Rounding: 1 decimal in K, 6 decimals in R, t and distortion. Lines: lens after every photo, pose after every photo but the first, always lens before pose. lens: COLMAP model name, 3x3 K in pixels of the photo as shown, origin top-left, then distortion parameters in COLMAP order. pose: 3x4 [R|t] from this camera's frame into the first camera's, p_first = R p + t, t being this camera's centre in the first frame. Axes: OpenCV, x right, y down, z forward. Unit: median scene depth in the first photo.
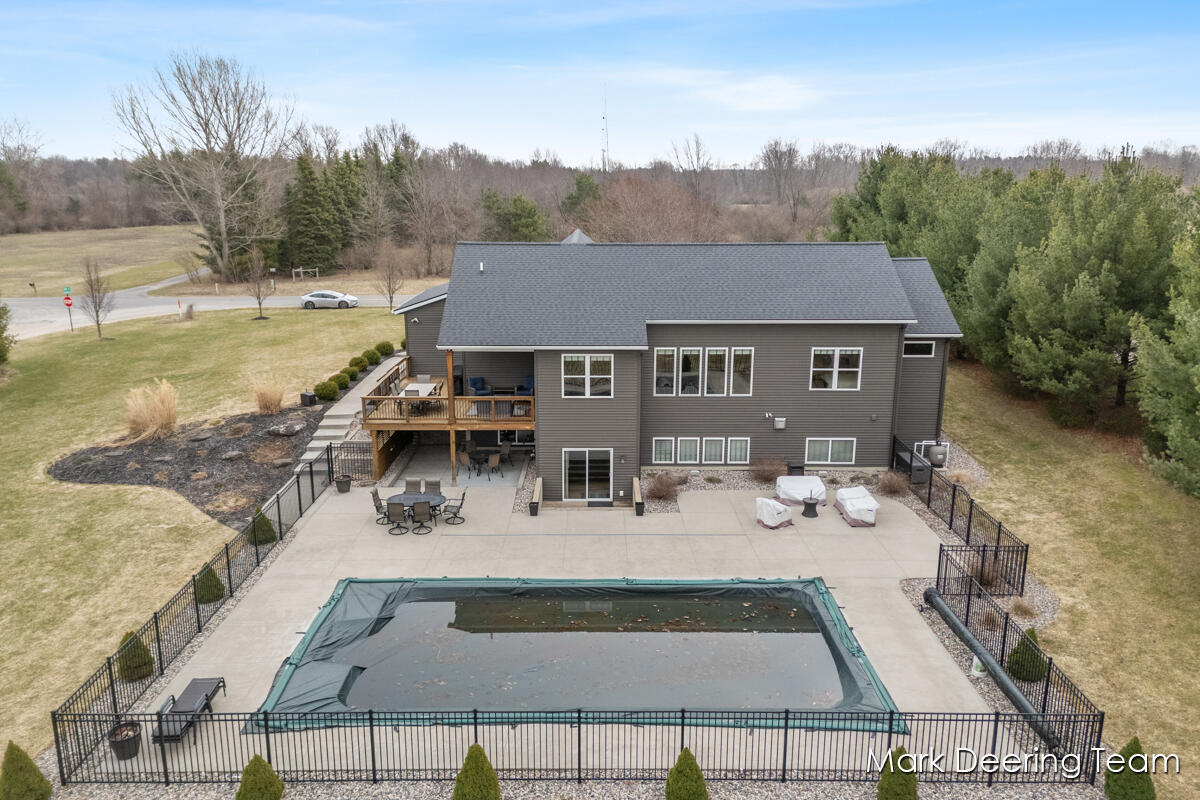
lens RADIAL K [[885.1, 0, 600.0], [0, 885.1, 400.0], [0, 0, 1]] dist [0.075212, -0.078750]
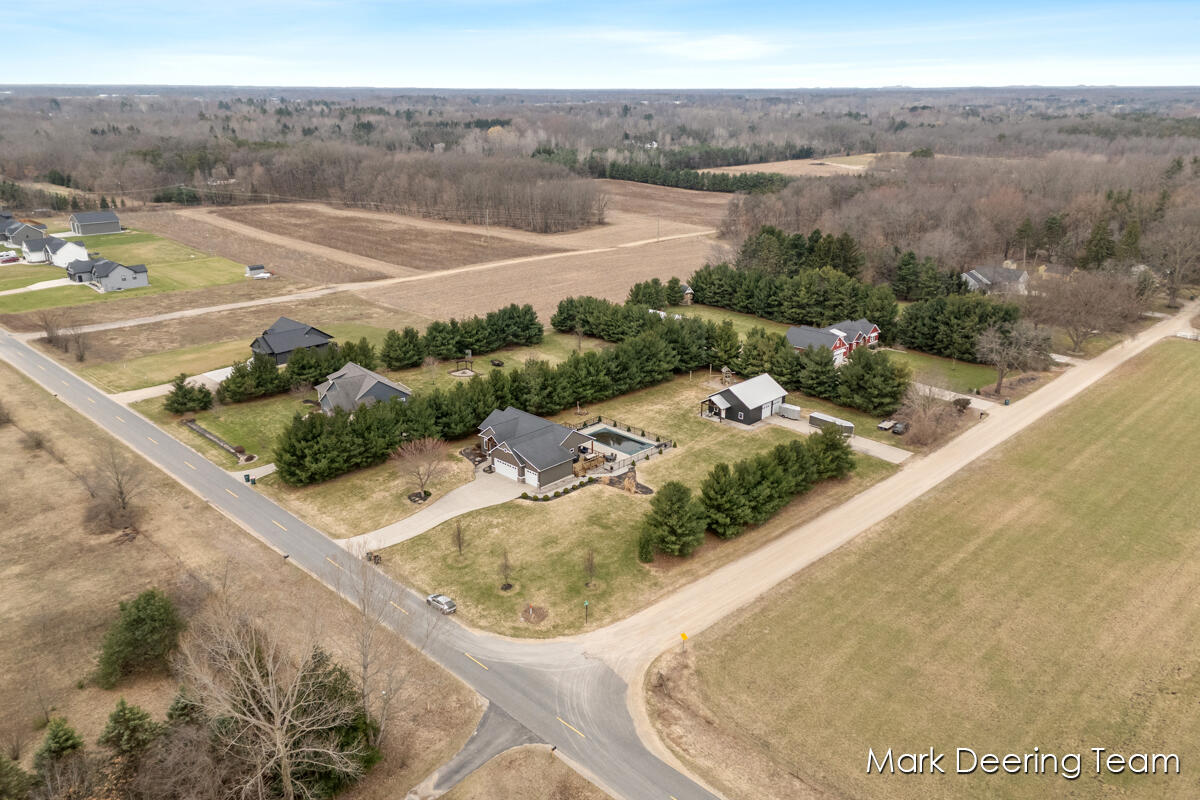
lens RADIAL K [[885.1, 0, 600.0], [0, 885.1, 400.0], [0, 0, 1]] dist [0.075212, -0.078750]
pose [[-0.708565, -0.235870, 0.665058, -3.362008], [0.174053, 0.854941, 0.488653, -2.600827], [-0.683843, 0.461997, -0.564727, 3.580682]]
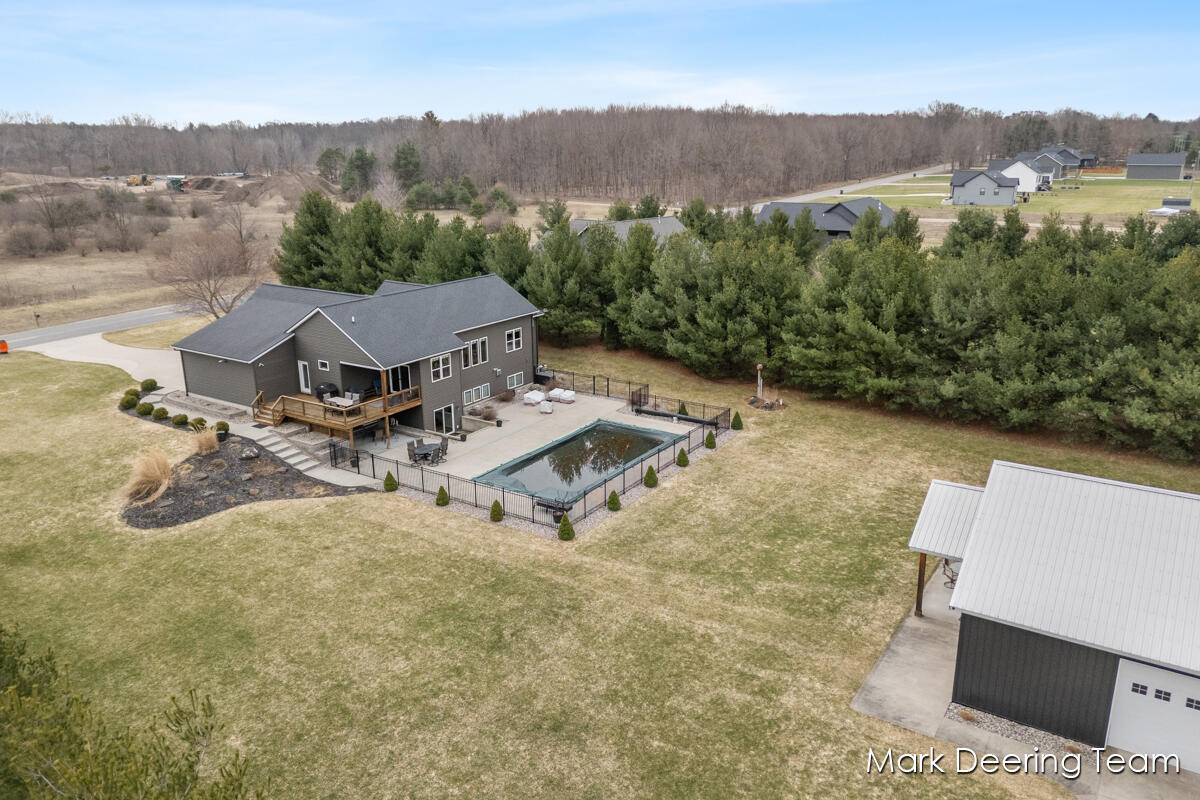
lens RADIAL K [[885.1, 0, 600.0], [0, 885.1, 400.0], [0, 0, 1]] dist [0.075212, -0.078750]
pose [[0.556521, -0.240274, 0.795332, -1.287059], [0.213488, 0.966483, 0.142594, -0.151131], [-0.802936, 0.090437, 0.589164, -0.335296]]
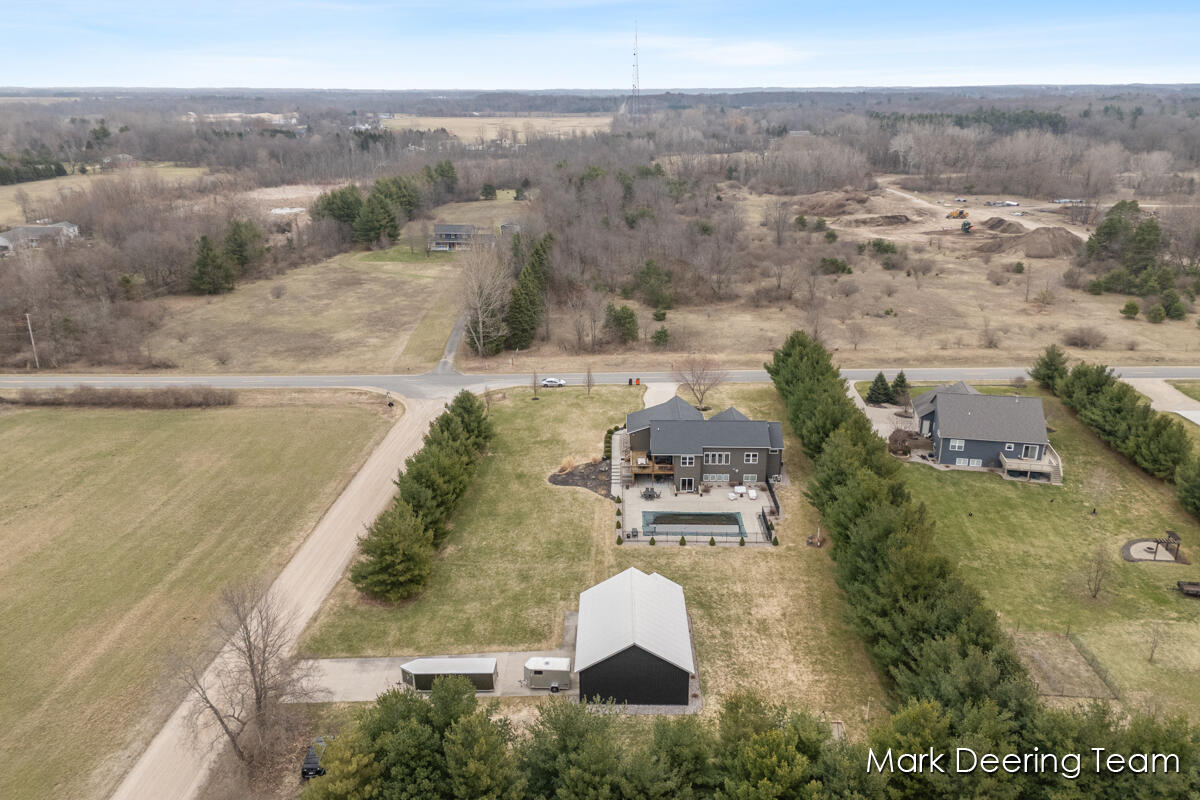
lens RADIAL K [[885.1, 0, 600.0], [0, 885.1, 400.0], [0, 0, 1]] dist [0.075212, -0.078750]
pose [[0.999645, 0.002900, -0.026474, -0.301077], [-0.000382, 0.995515, 0.094604, -0.668526], [0.026629, -0.094560, 0.995163, -2.922277]]
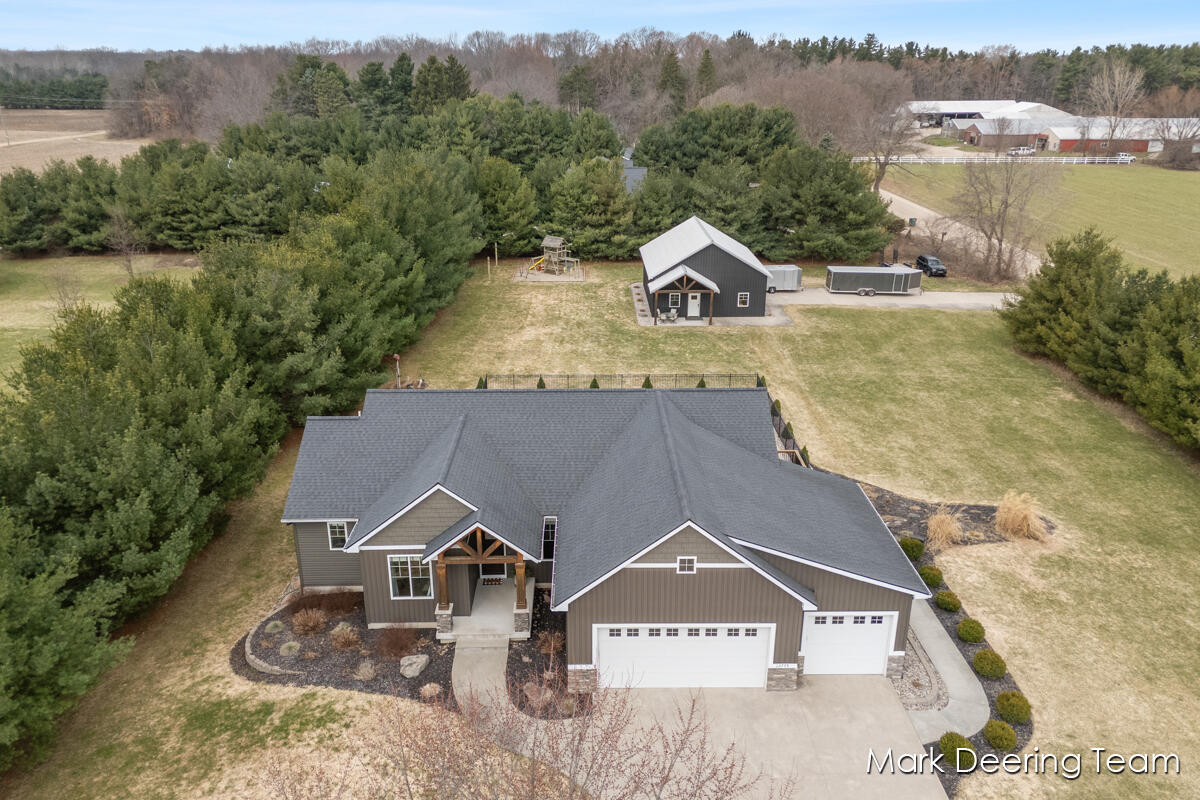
lens RADIAL K [[885.1, 0, 600.0], [0, 885.1, 400.0], [0, 0, 1]] dist [0.075212, -0.078750]
pose [[-0.999908, 0.002638, -0.013316, 0.057995], [-0.005479, 0.819073, 0.573663, -0.854655], [0.012420, 0.573683, -0.818983, 2.071865]]
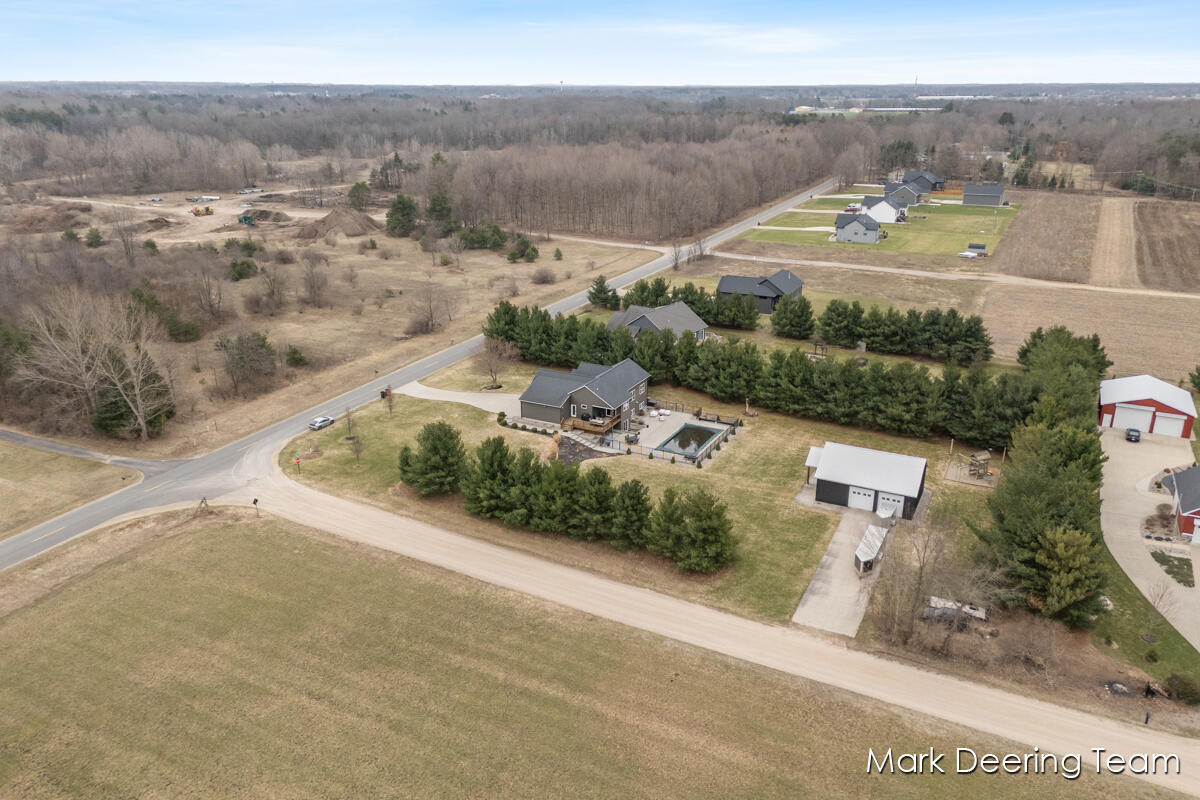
lens RADIAL K [[885.1, 0, 600.0], [0, 885.1, 400.0], [0, 0, 1]] dist [0.075212, -0.078750]
pose [[0.467537, -0.295538, 0.833106, -3.894513], [0.219621, 0.951741, 0.214373, -1.067879], [-0.856257, 0.082740, 0.509881, -1.240311]]
